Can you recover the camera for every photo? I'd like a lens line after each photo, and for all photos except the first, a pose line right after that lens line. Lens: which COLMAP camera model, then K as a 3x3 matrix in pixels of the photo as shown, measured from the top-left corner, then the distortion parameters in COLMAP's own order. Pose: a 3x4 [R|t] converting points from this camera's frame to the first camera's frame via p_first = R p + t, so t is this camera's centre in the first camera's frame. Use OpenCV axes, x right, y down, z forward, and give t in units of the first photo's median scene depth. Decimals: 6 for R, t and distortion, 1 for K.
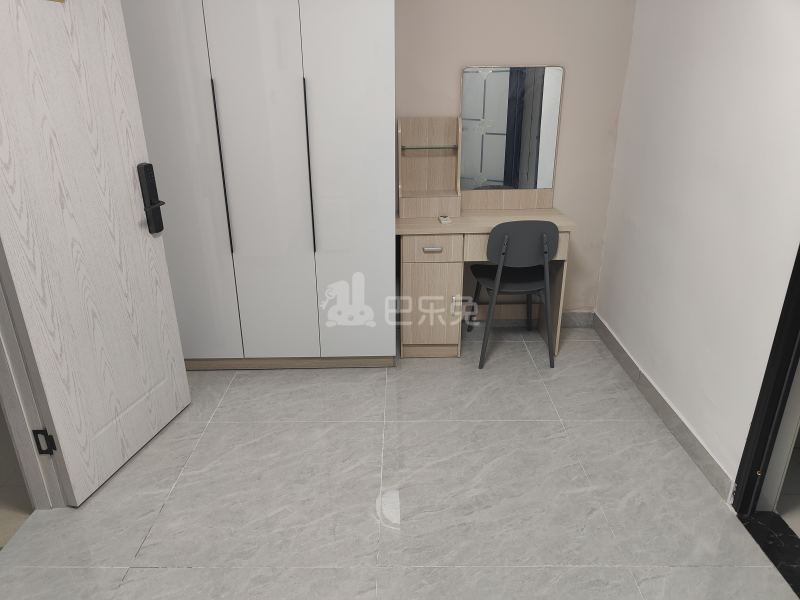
lens RADIAL K [[557.6, 0, 396.5], [0, 557.6, 300.5], [0, 0, 1]] dist [0.015793, -0.013207]
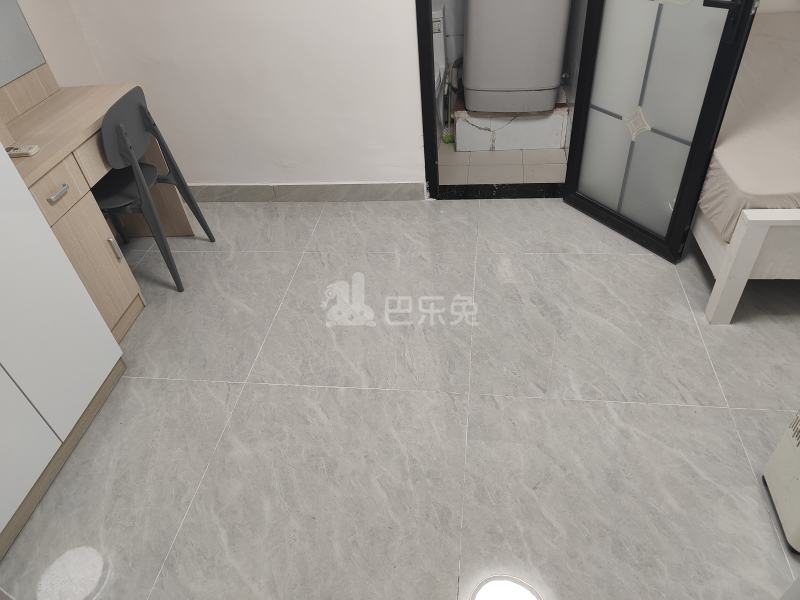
lens RADIAL K [[557.6, 0, 396.4], [0, 557.6, 295.8], [0, 0, 1]] dist [0.015793, -0.013207]
pose [[0.131878, -0.635490, 0.760763, -0.604484], [0.460433, 0.718922, 0.520723, -0.216250], [-0.877844, 0.281608, 0.387411, 0.549552]]
